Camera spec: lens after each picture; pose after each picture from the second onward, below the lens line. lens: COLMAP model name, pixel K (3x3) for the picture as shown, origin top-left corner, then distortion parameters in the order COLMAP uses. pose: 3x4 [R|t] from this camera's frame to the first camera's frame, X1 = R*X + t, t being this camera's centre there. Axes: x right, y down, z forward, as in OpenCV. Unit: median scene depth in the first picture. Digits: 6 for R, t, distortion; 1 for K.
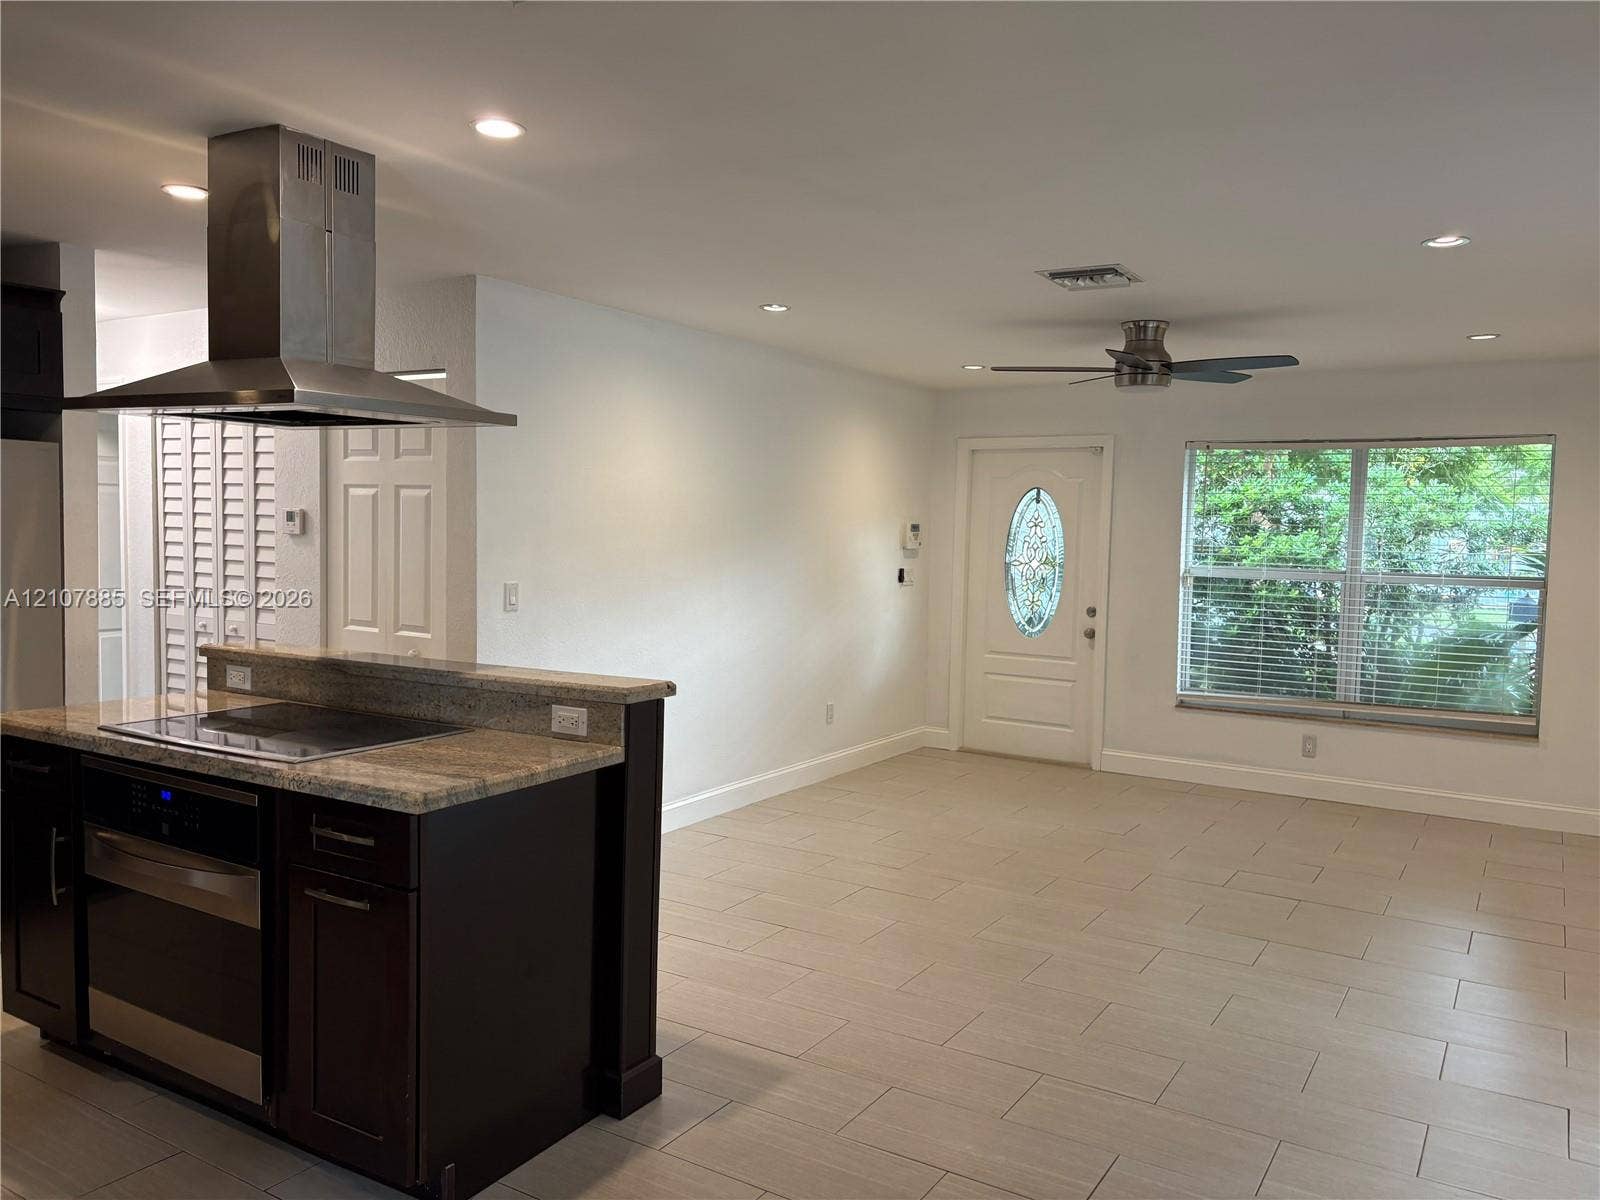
lens RADIAL K [[1226.1, 0, 800.0], [0, 1226.1, 600.0], [0, 0, 1]] dist [0.051896, -0.063378]
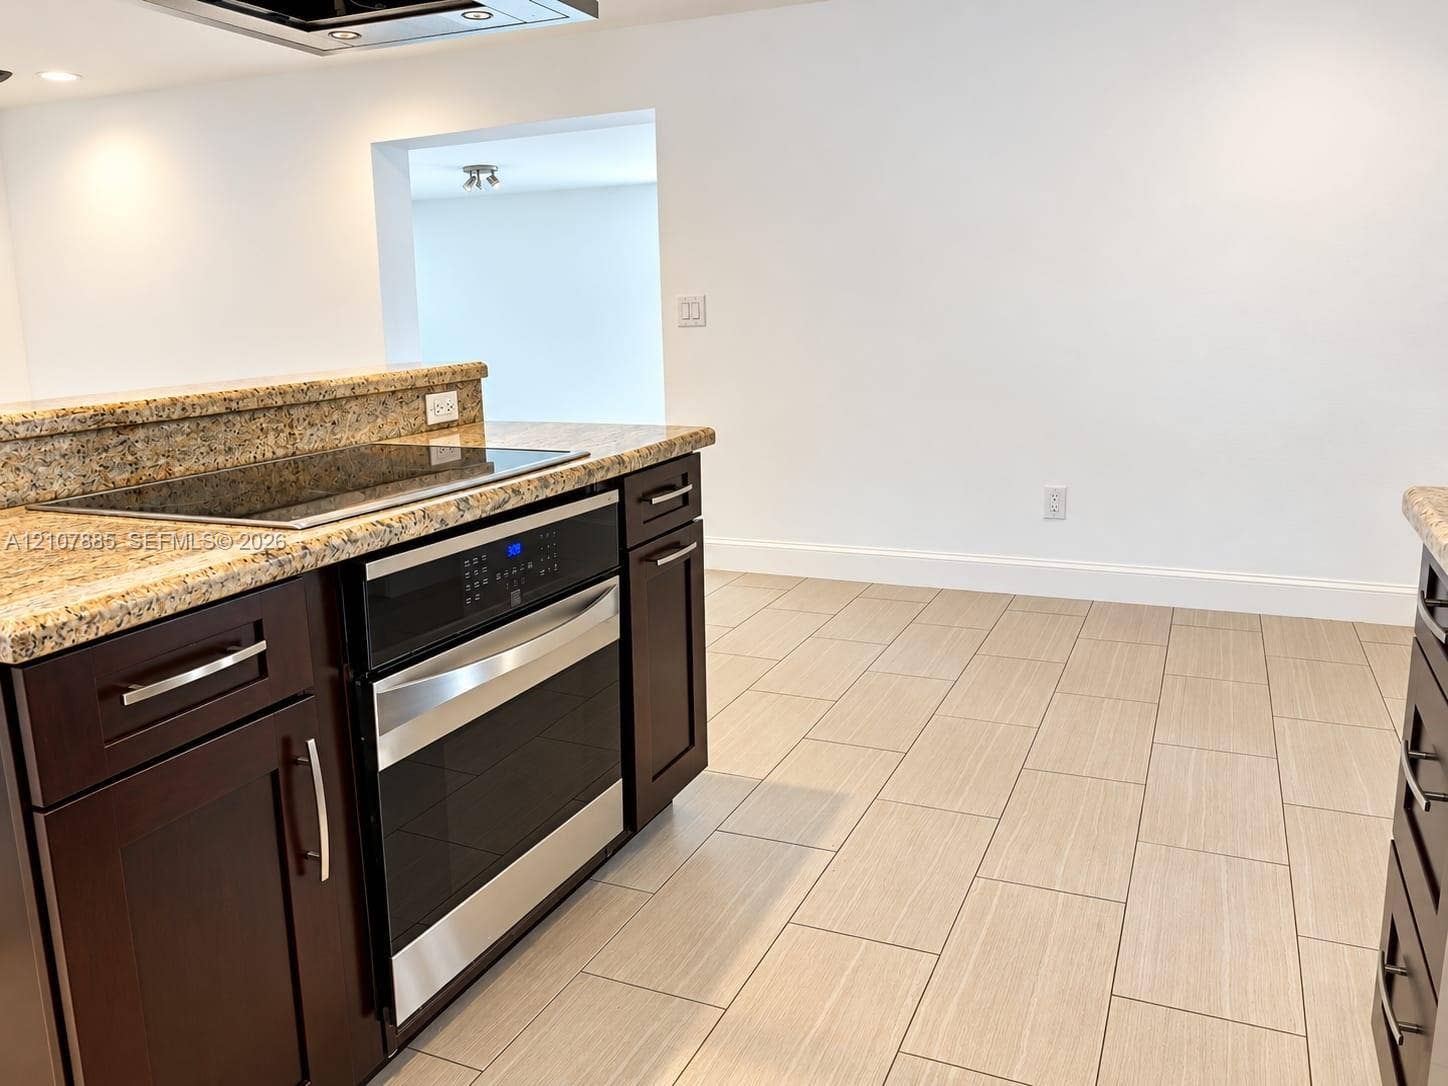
lens RADIAL K [[1109.6, 0, 724.0], [0, 1109.6, 543.0], [0, 0, 1]] dist [0.051896, -0.063378]
pose [[-0.137378, -0.228743, 0.963745, -0.876180], [0.084431, 0.966724, 0.241486, 0.008135], [-0.986914, 0.114545, -0.113494, 0.733584]]
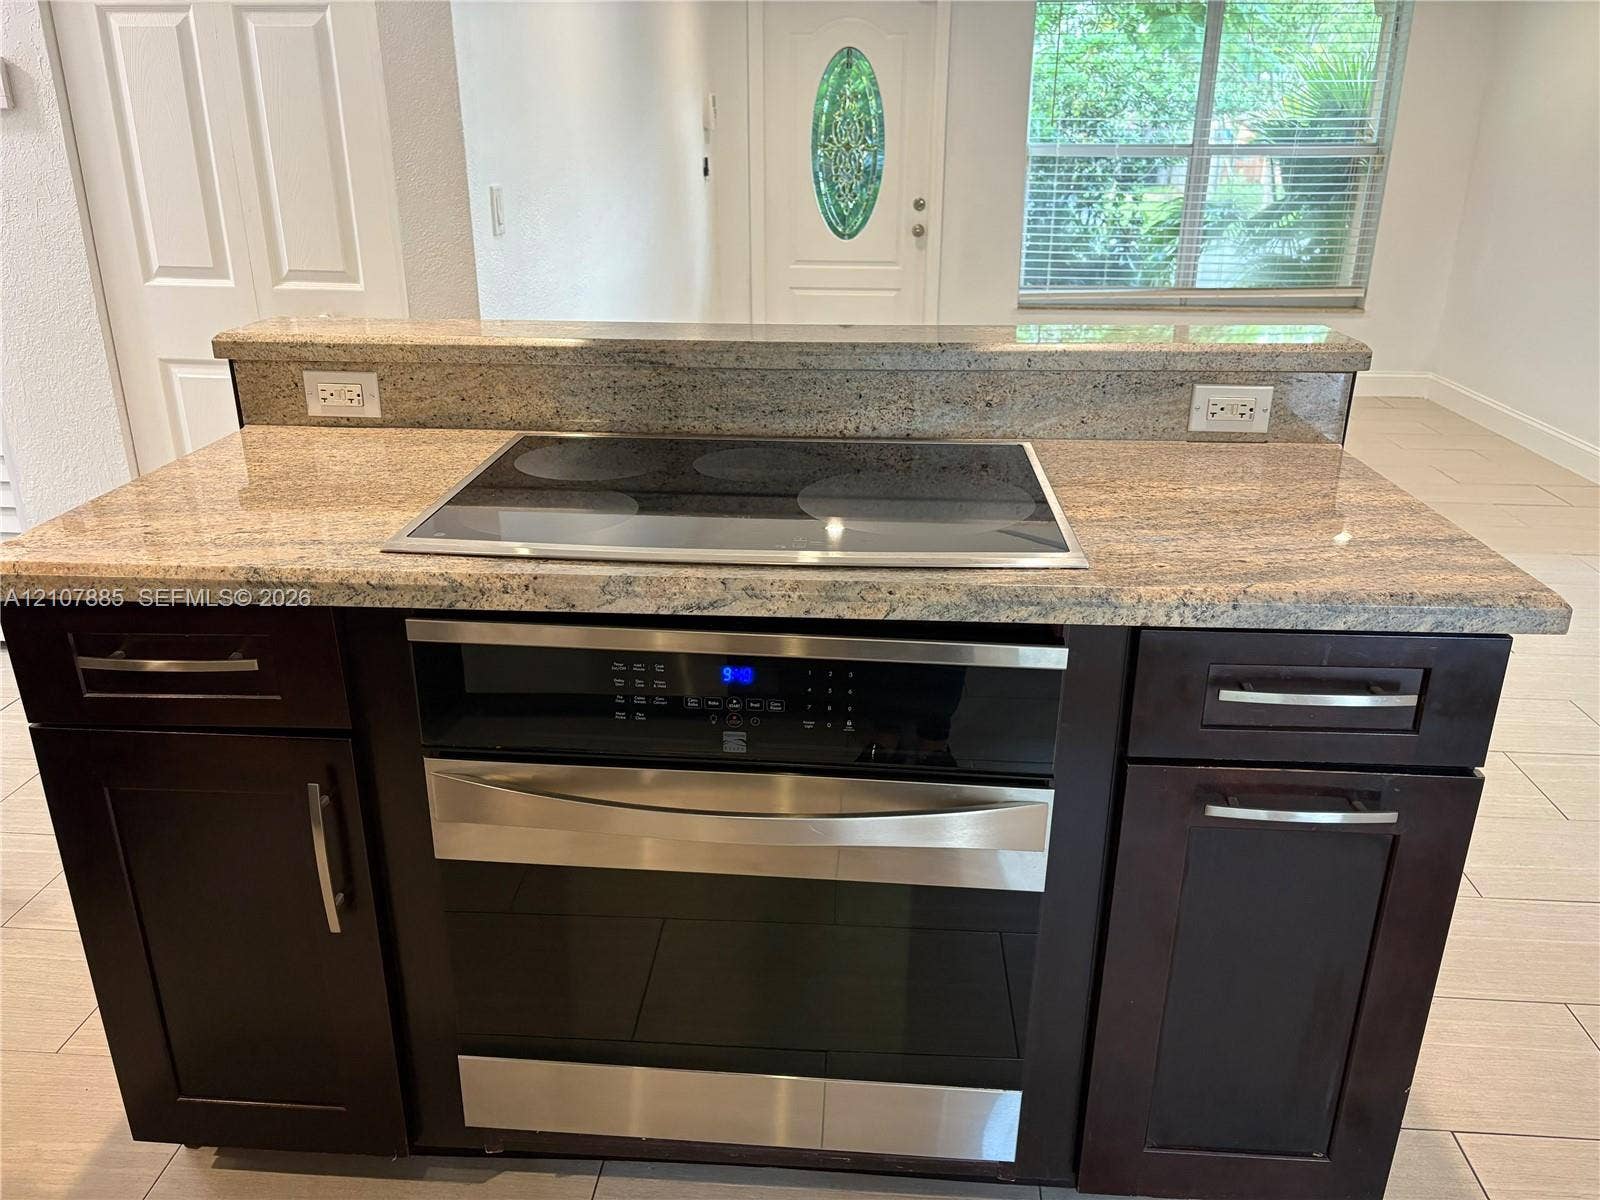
lens RADIAL K [[1226.1, 0, 800.0], [0, 1226.1, 600.0], [0, 0, 1]] dist [0.051896, -0.063378]
pose [[0.881955, -0.185166, 0.433438, -0.525589], [0.043650, 0.947736, 0.316056, -0.008669], [-0.469308, -0.259828, 0.843943, 0.472102]]
